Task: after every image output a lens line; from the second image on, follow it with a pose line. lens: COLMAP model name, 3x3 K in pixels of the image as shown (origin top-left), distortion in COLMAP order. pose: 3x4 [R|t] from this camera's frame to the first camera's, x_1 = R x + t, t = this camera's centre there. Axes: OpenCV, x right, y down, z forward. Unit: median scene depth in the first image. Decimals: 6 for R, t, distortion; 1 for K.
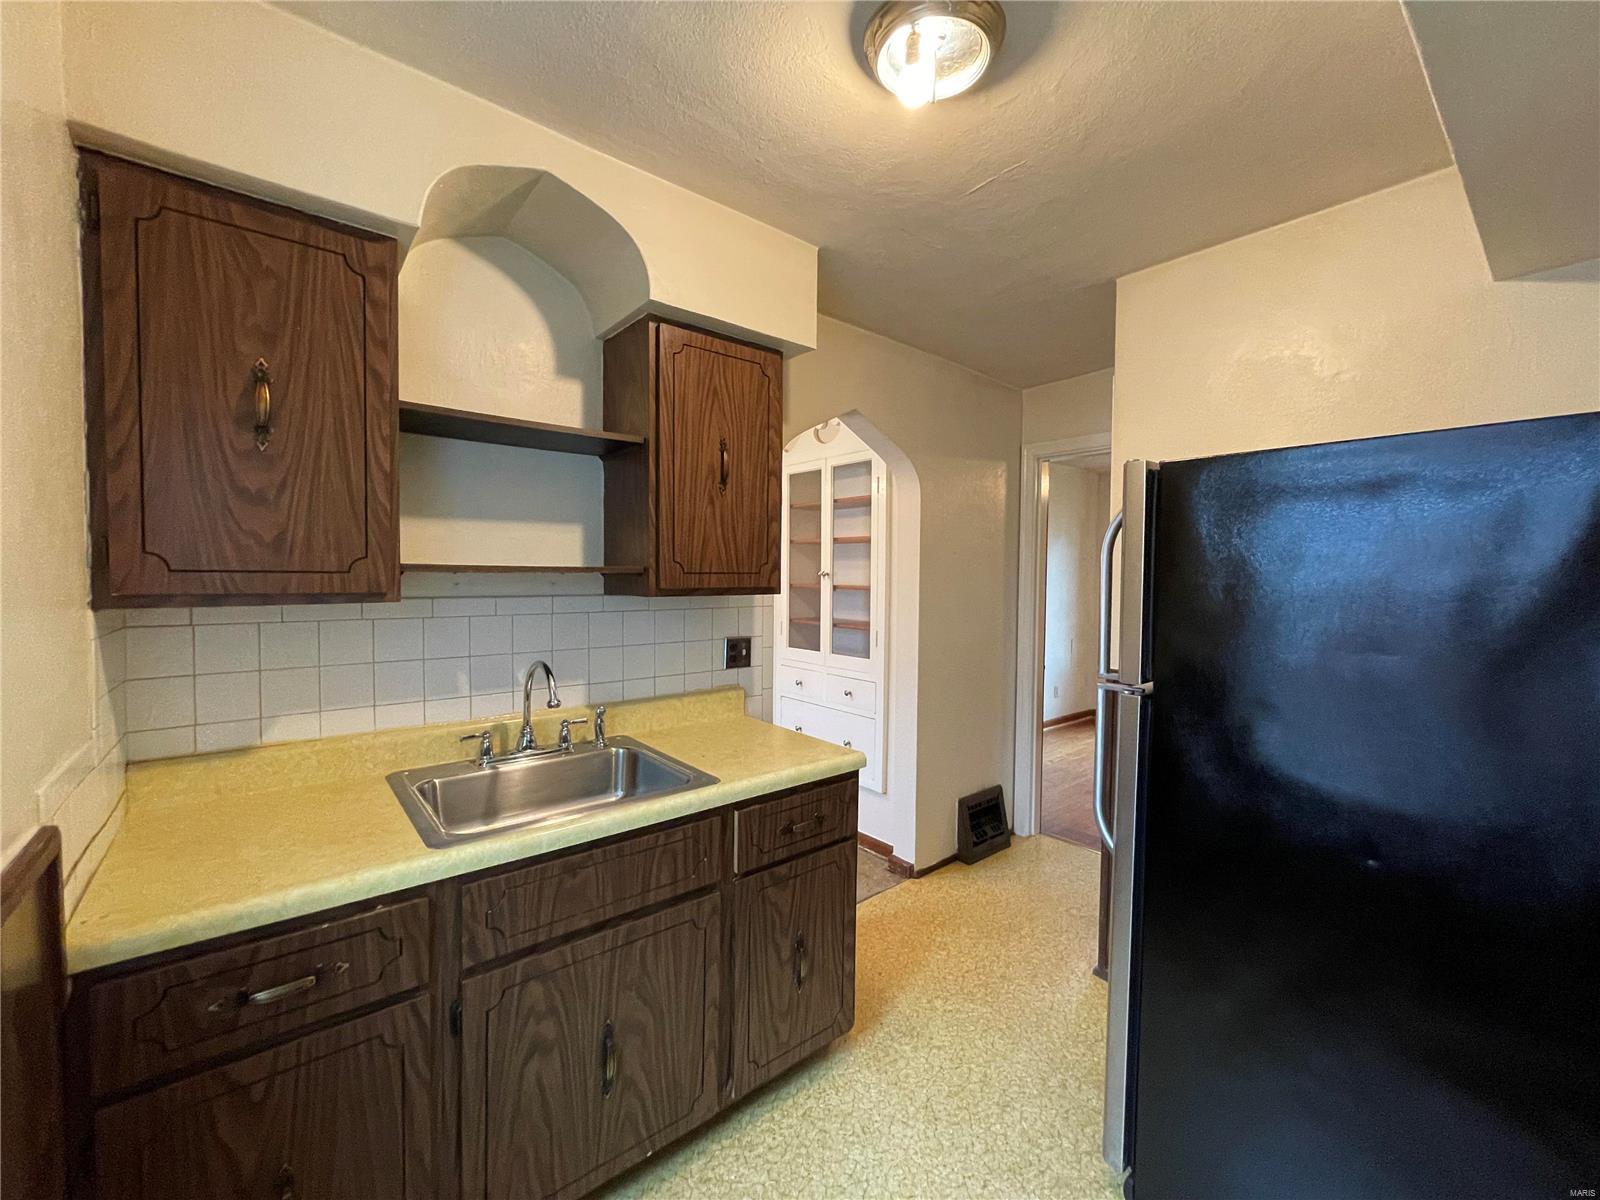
lens RADIAL K [[647.0, 0, 799.6], [0, 647.0, 597.4], [0, 0, 1]] dist [-0.007023, 0.000183]
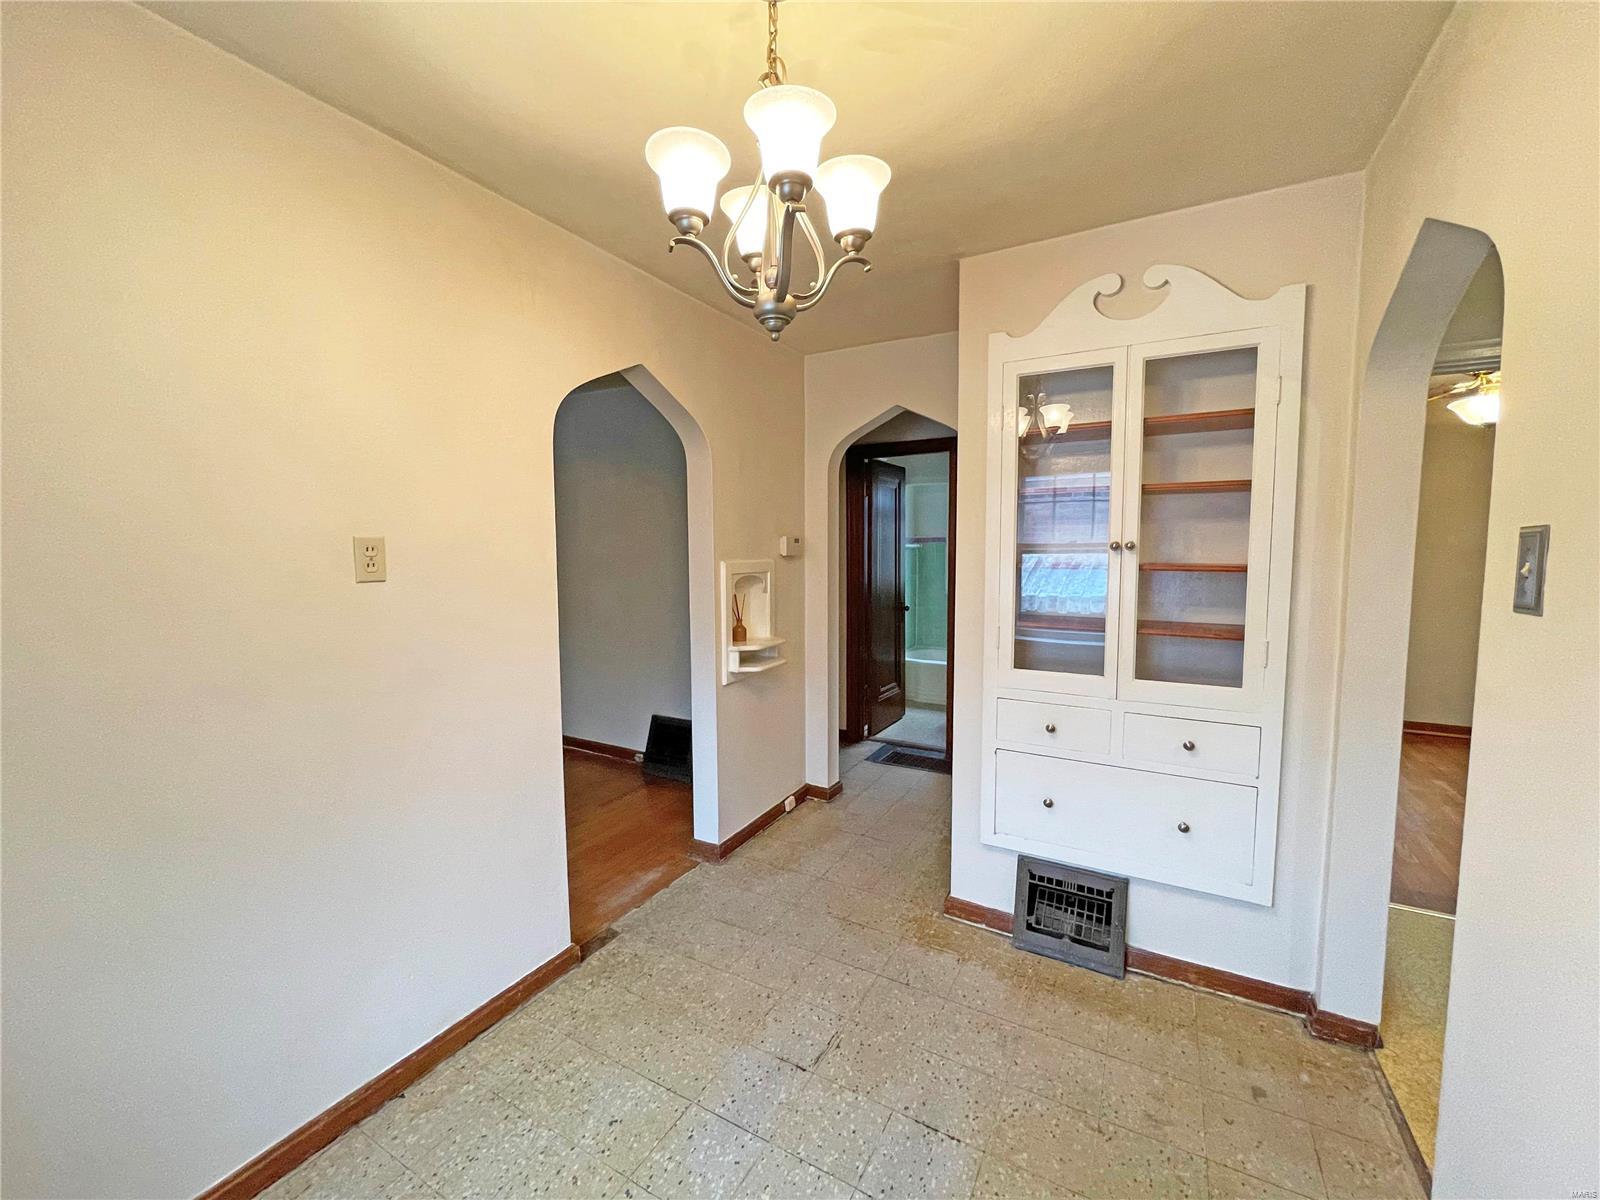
lens RADIAL K [[647.0, 0, 799.4], [0, 647.0, 598.4], [0, 0, 1]] dist [-0.007023, 0.000183]
pose [[0.932090, -0.042228, 0.359756, -0.457669], [0.026259, 0.998446, 0.049163, -0.024942], [-0.361273, -0.036378, 0.931750, 0.567476]]
